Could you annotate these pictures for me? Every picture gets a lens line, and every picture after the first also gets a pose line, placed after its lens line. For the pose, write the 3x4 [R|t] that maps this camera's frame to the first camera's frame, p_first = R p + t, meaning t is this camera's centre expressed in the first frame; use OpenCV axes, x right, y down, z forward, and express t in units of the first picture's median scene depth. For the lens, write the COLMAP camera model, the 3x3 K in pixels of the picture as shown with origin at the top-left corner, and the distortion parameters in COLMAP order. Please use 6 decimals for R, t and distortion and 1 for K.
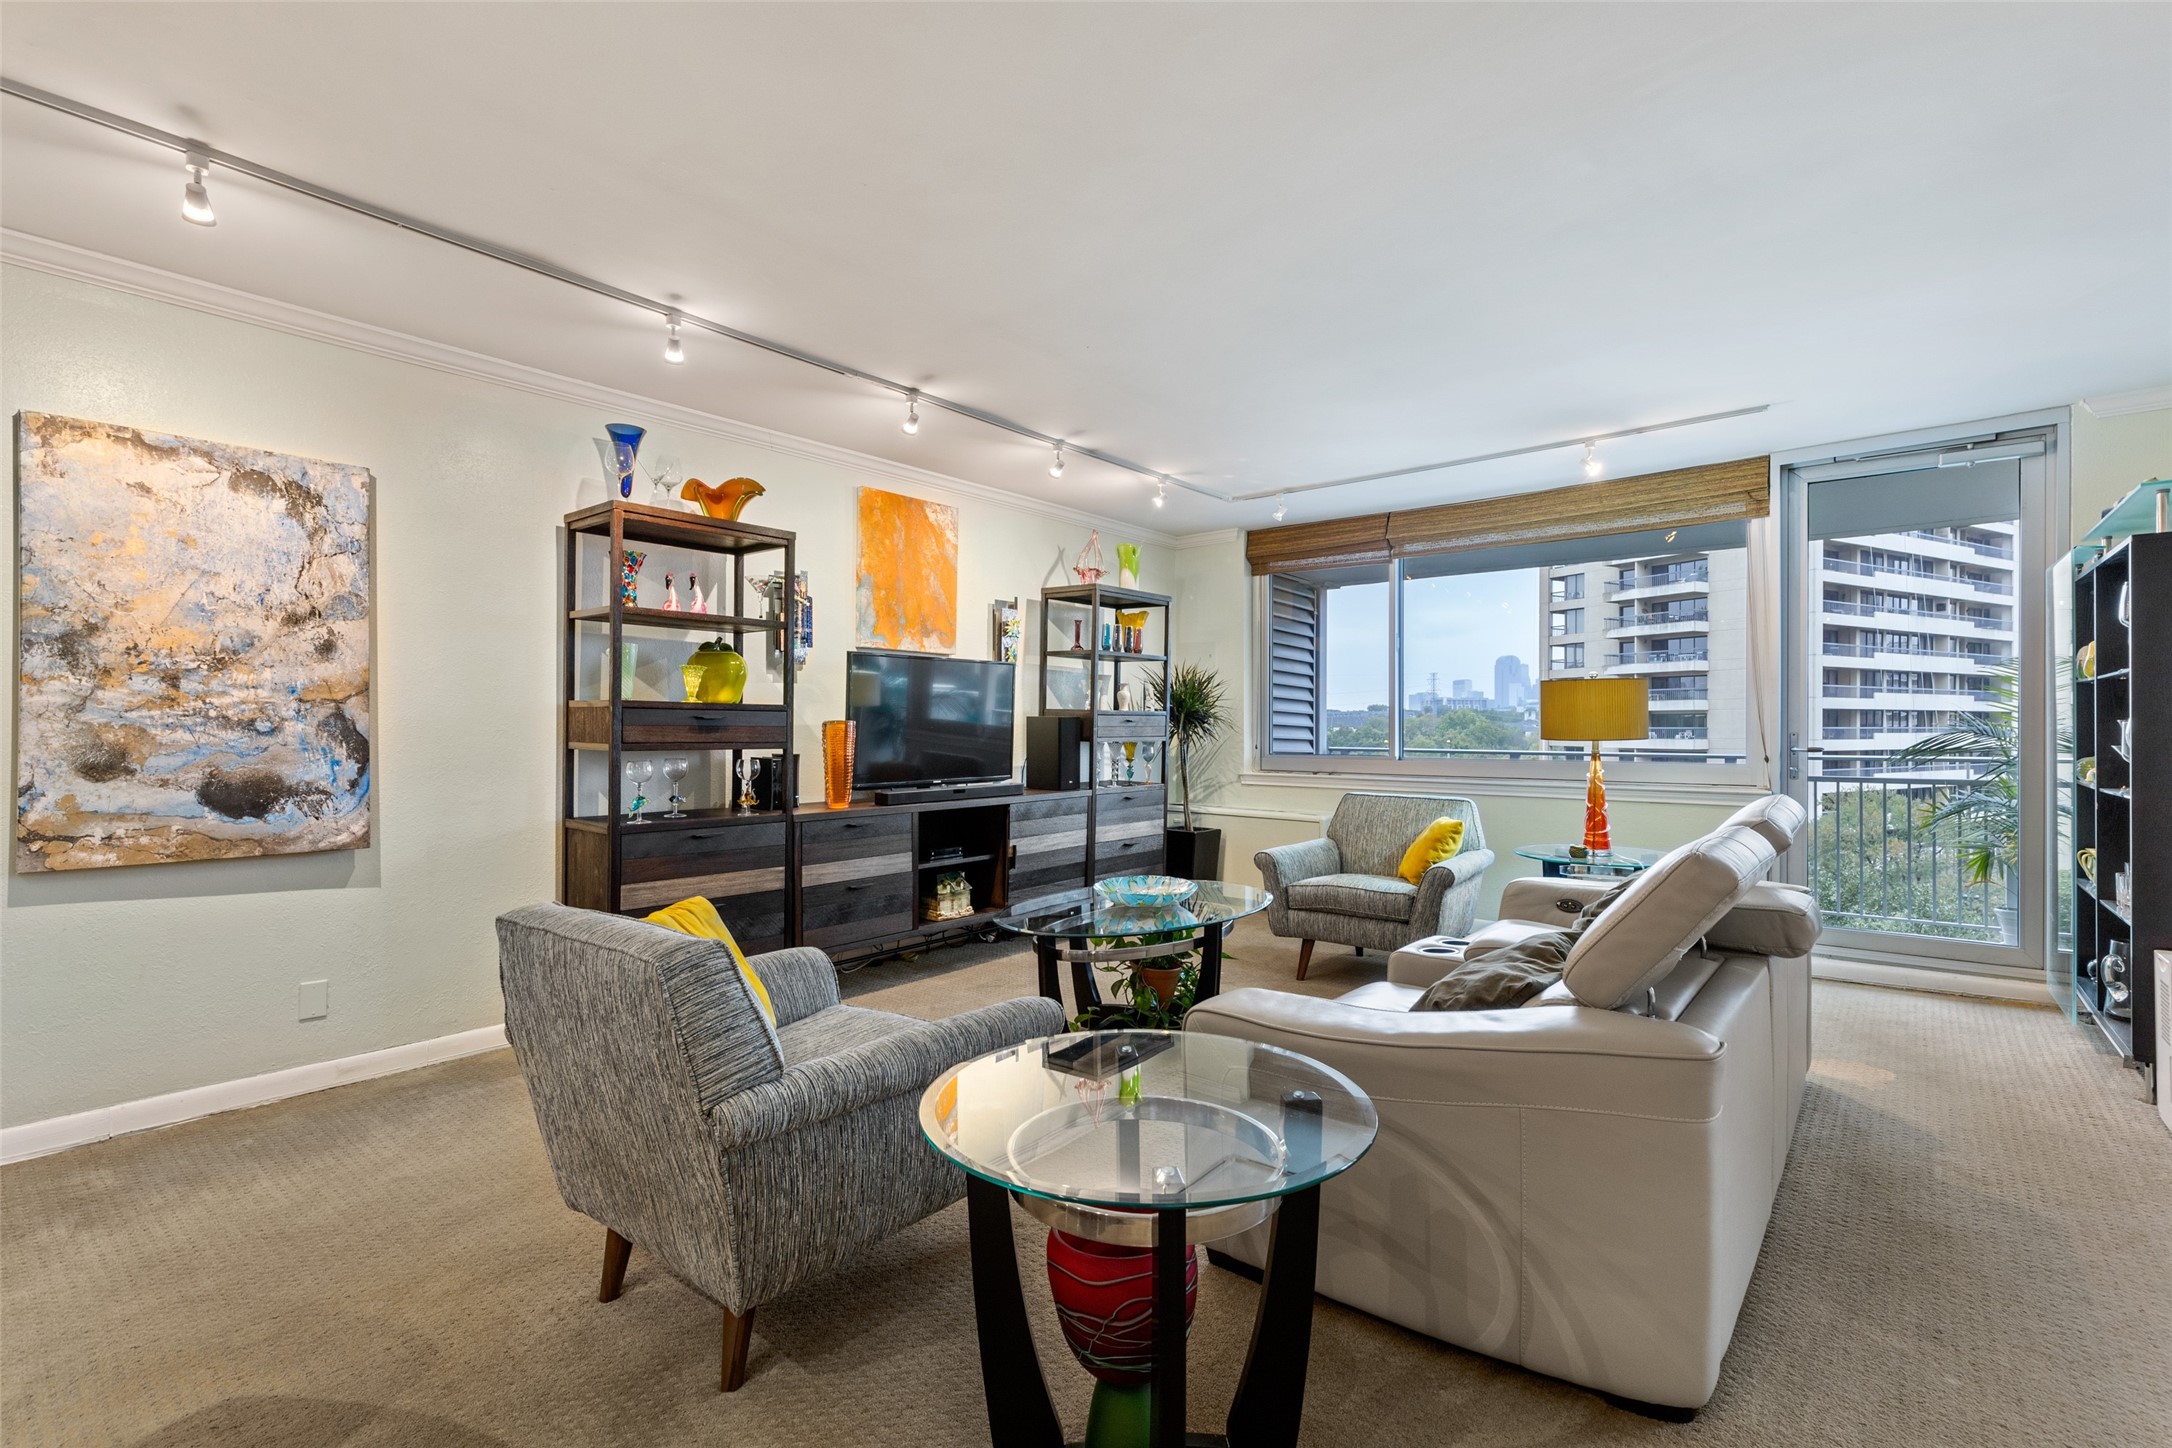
lens RADIAL K [[980.7, 0, 1078.2], [0, 980.7, 726.6], [0, 0, 1]] dist [0.006451, -0.001529]
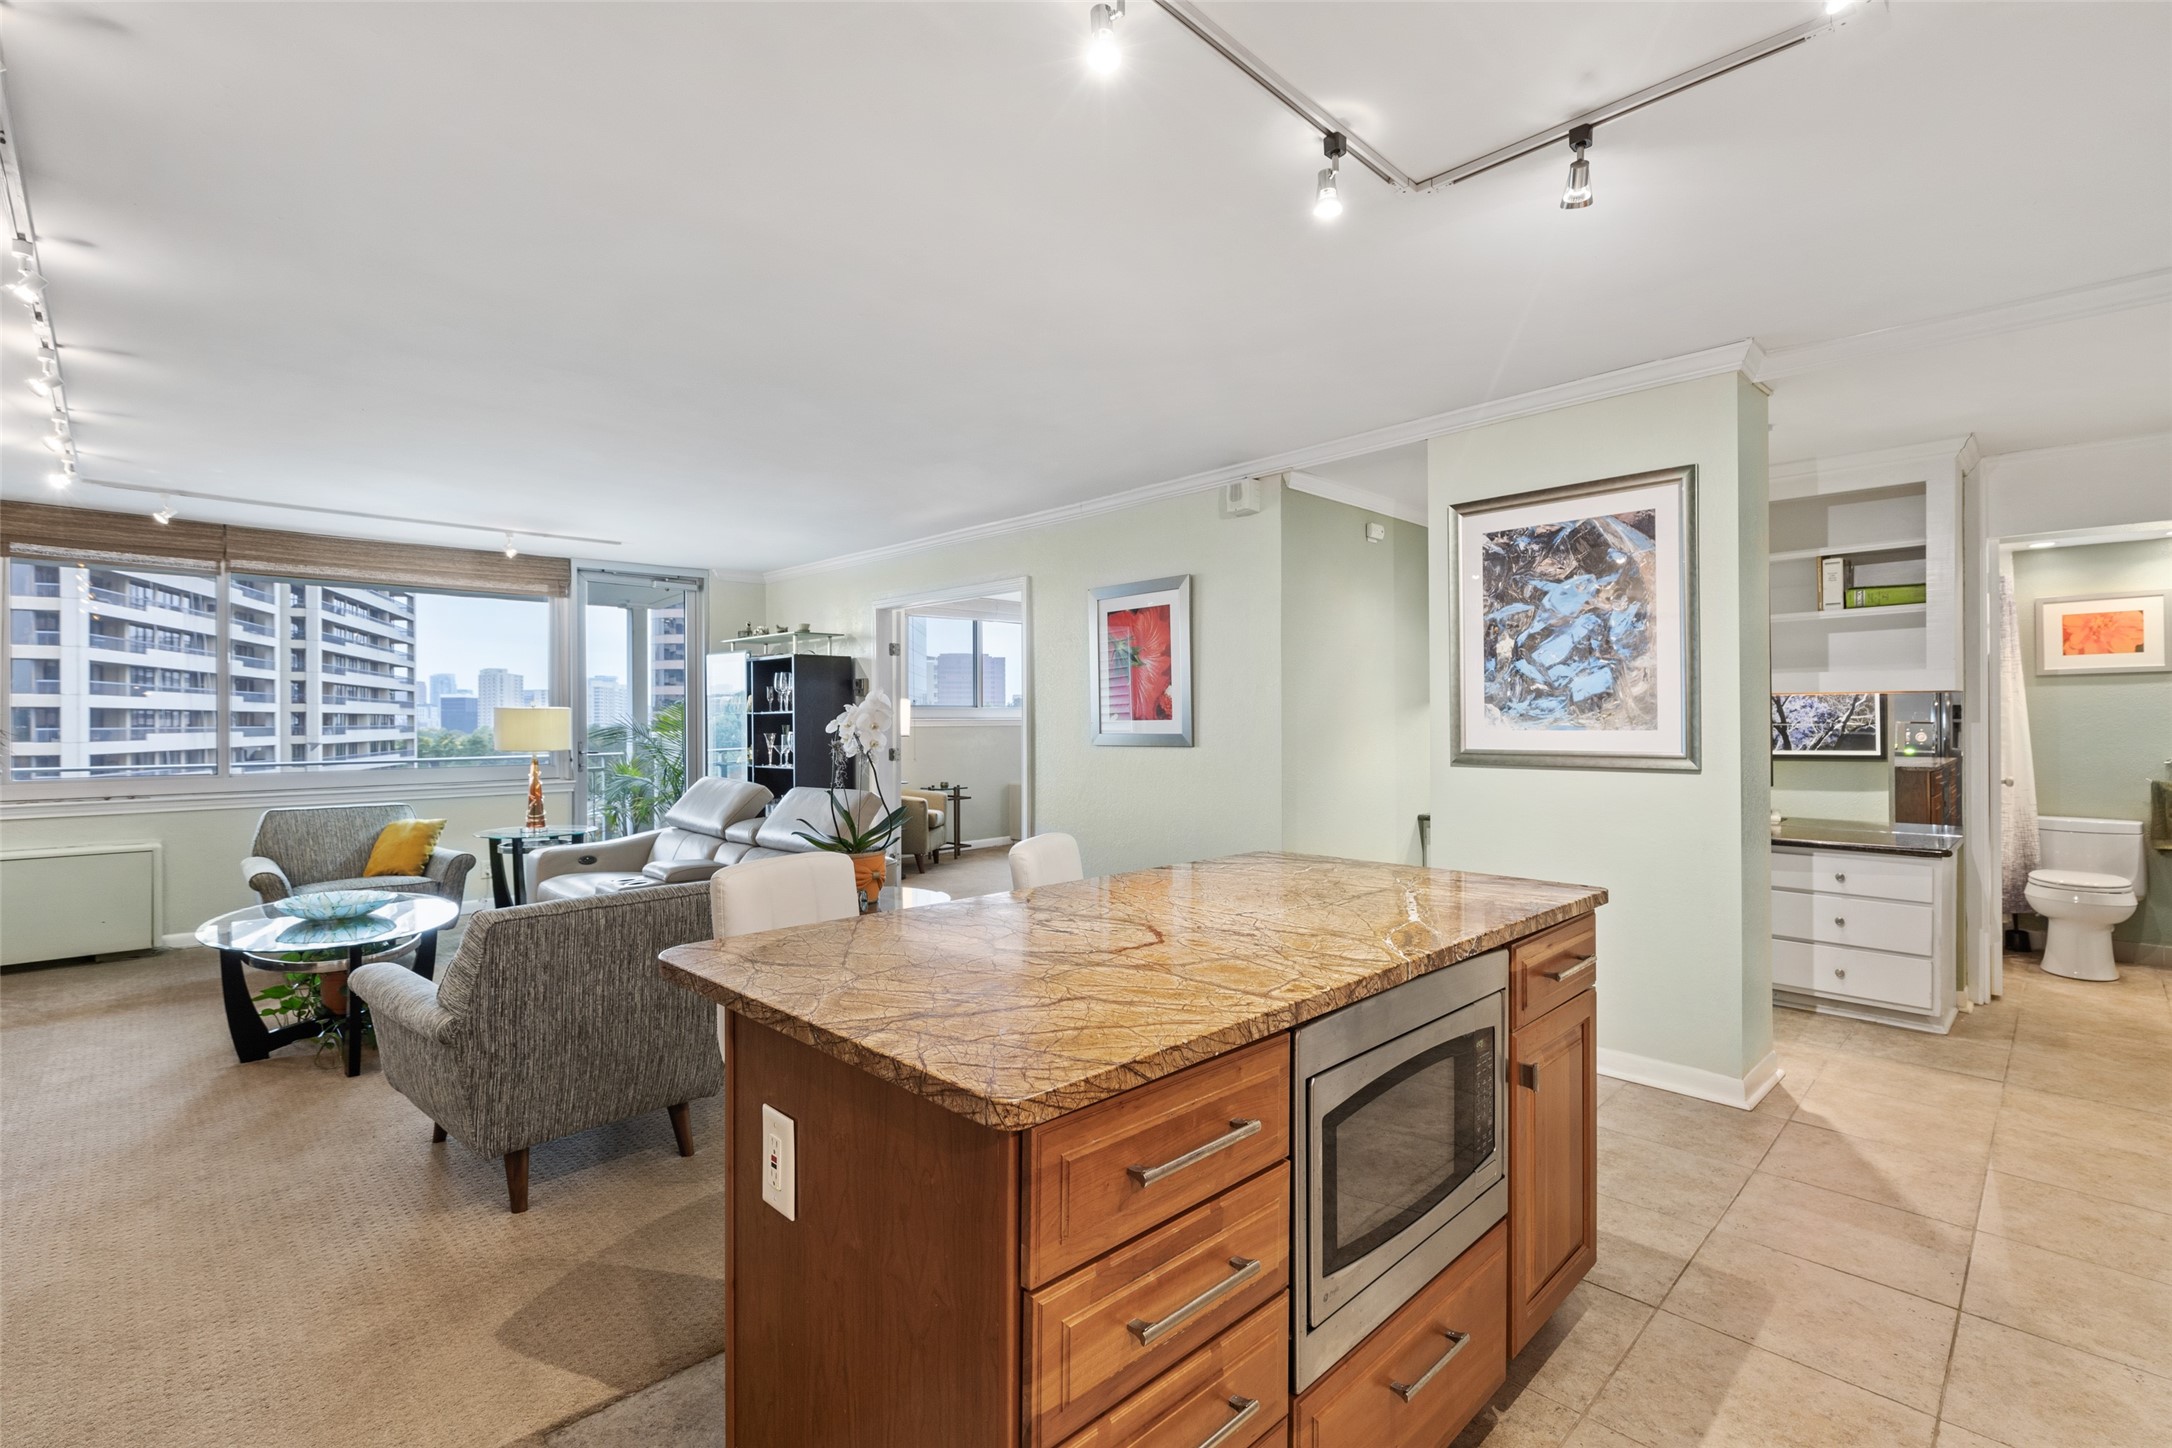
lens RADIAL K [[980.7, 0, 1091.3], [0, 980.7, 720.9], [0, 0, 1]] dist [0.006451, -0.001529]
pose [[0.103335, -0.001568, 0.994645, -1.037354], [0.005940, 0.999982, 0.000959, -0.034028], [-0.994629, 0.005809, 0.103342, 0.075740]]
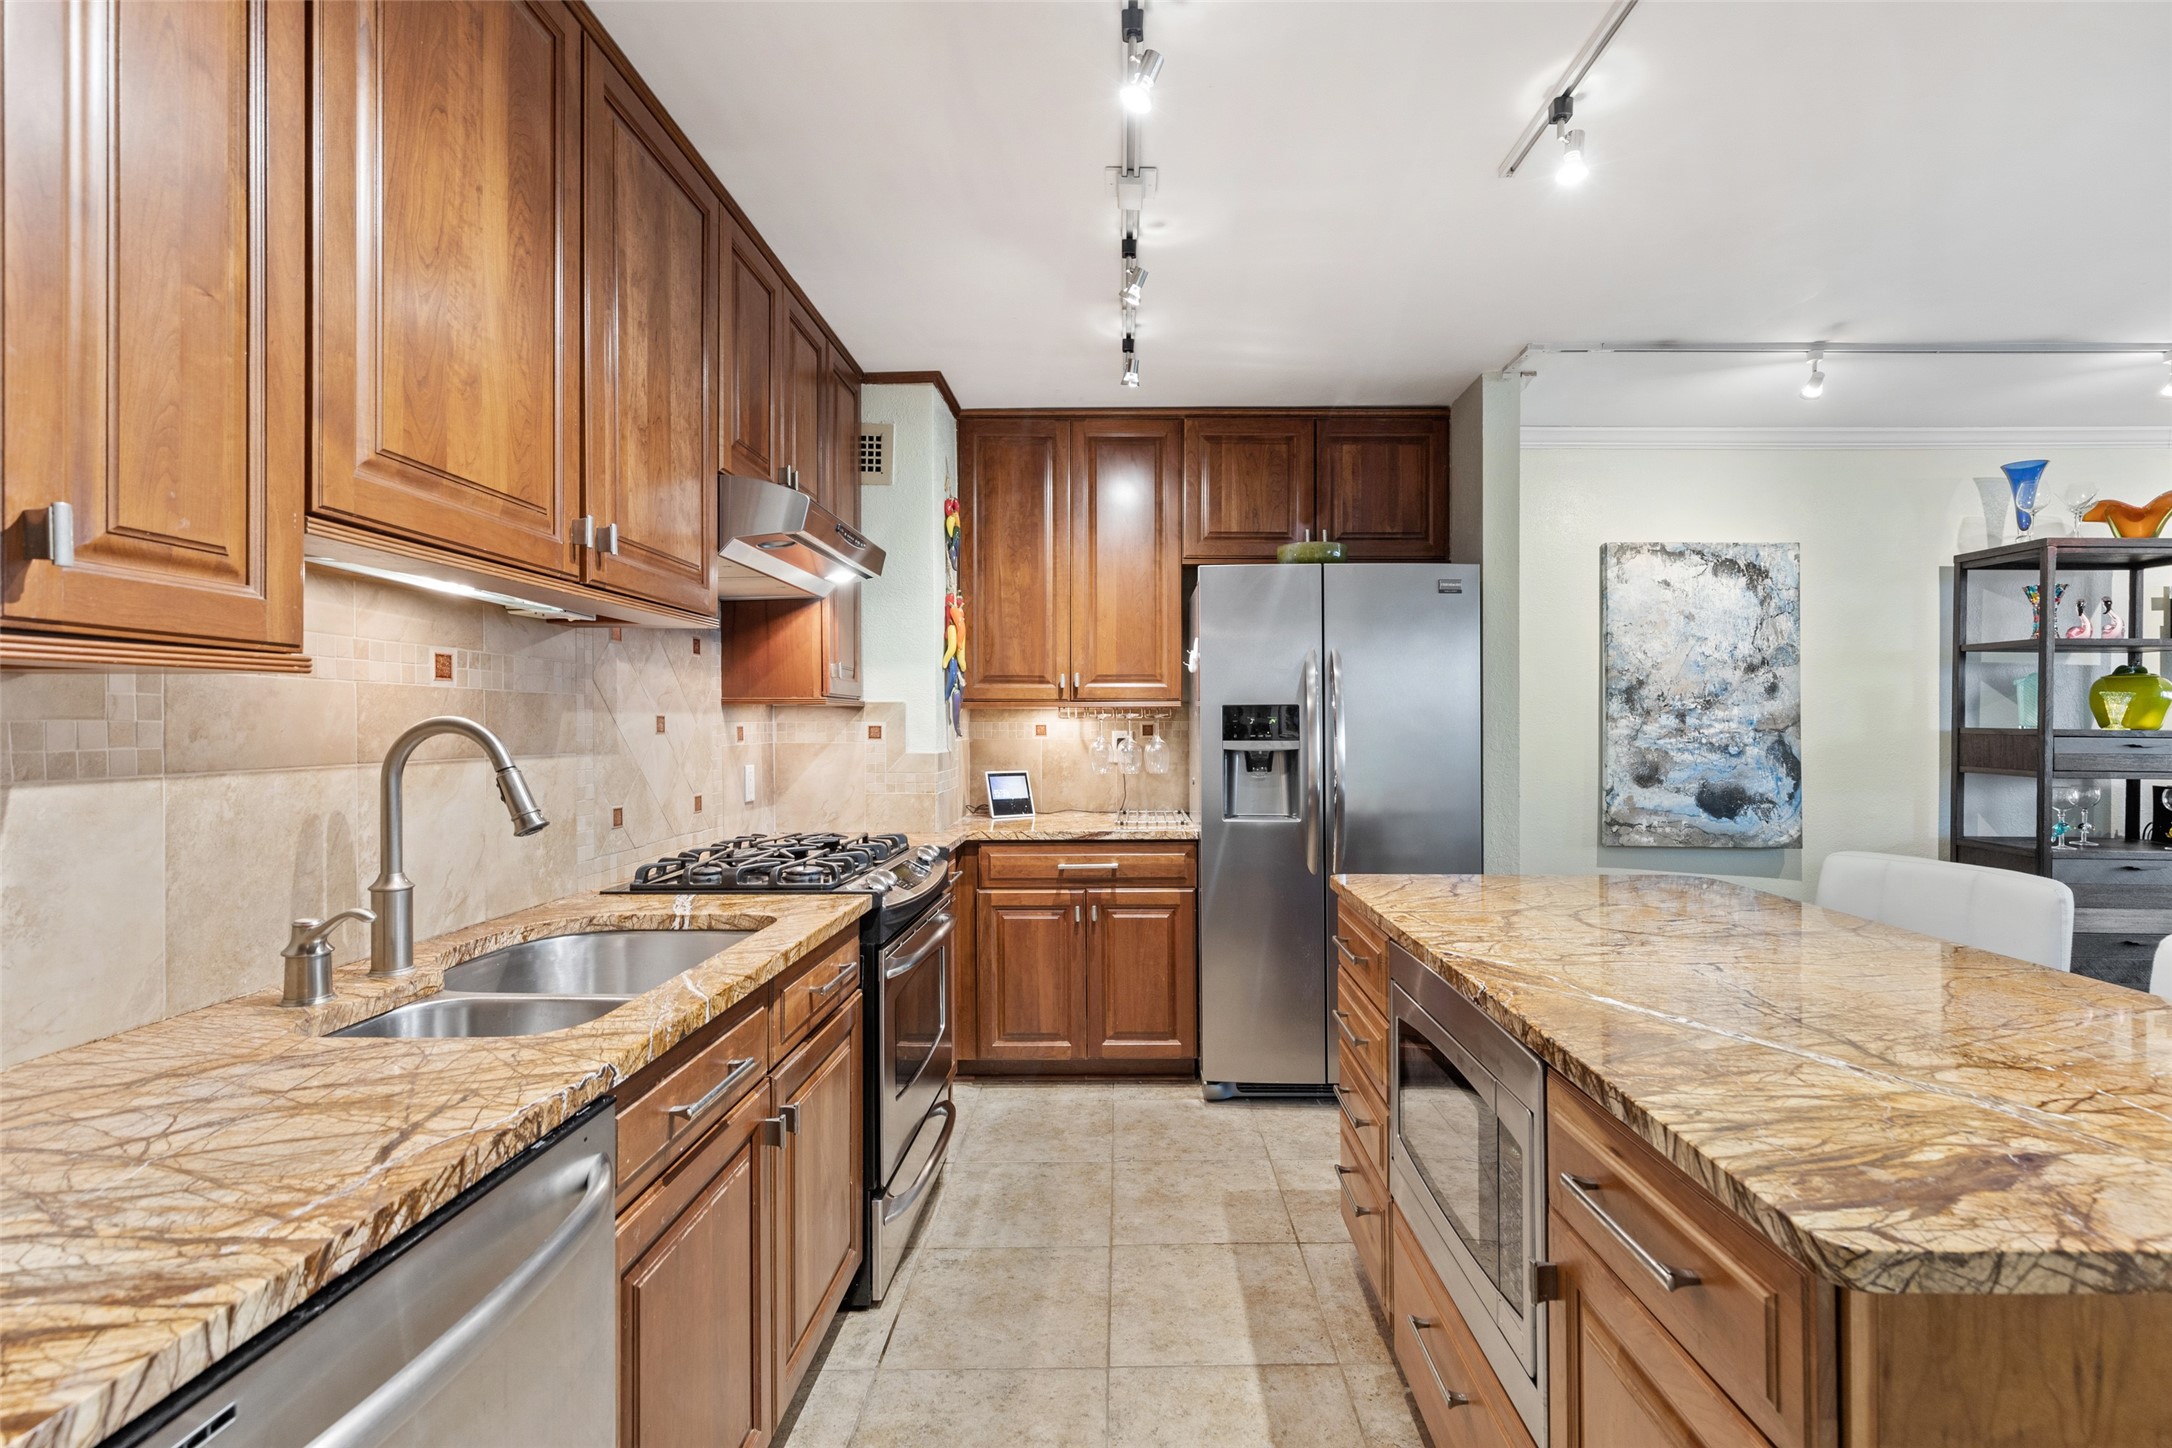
lens RADIAL K [[980.7, 0, 1112.0], [0, 980.7, 720.8], [0, 0, 1]] dist [0.006451, -0.001529]
pose [[0.631627, 0.000247, -0.775273, -0.304628], [-0.003917, 0.999988, -0.002873, -0.030559], [0.775263, 0.004852, 0.631620, -0.454885]]
